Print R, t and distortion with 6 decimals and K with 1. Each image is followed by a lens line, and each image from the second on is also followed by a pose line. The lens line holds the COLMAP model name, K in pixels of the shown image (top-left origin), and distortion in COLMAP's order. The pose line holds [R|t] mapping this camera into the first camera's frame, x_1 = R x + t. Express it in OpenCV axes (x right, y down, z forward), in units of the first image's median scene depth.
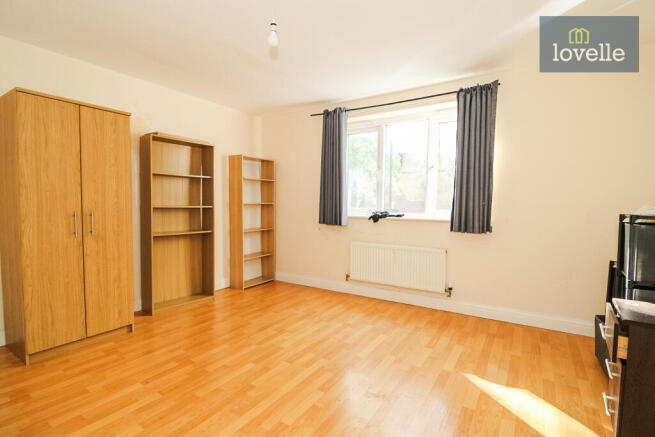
lens RADIAL K [[321.4, 0, 334.3], [0, 321.4, 216.7], [0, 0, 1]] dist [0.000829, -0.000128]
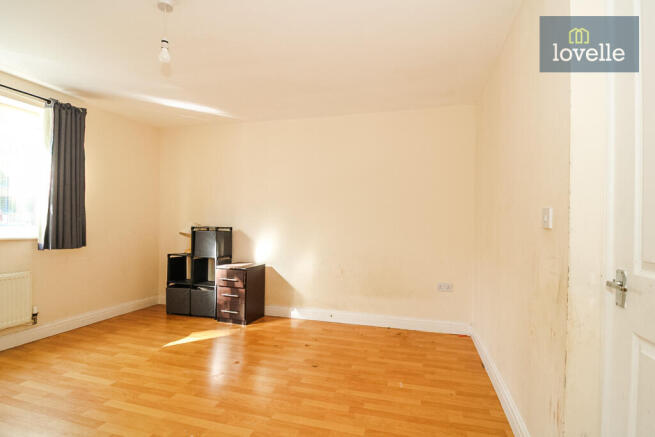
lens RADIAL K [[321.4, 0, 334.3], [0, 321.4, 216.7], [0, 0, 1]] dist [0.000829, -0.000128]
pose [[-0.291706, 0.004326, 0.956498, -0.812672], [0.018483, 0.999829, 0.001114, -0.036350], [-0.956329, 0.018004, -0.291736, 0.512205]]
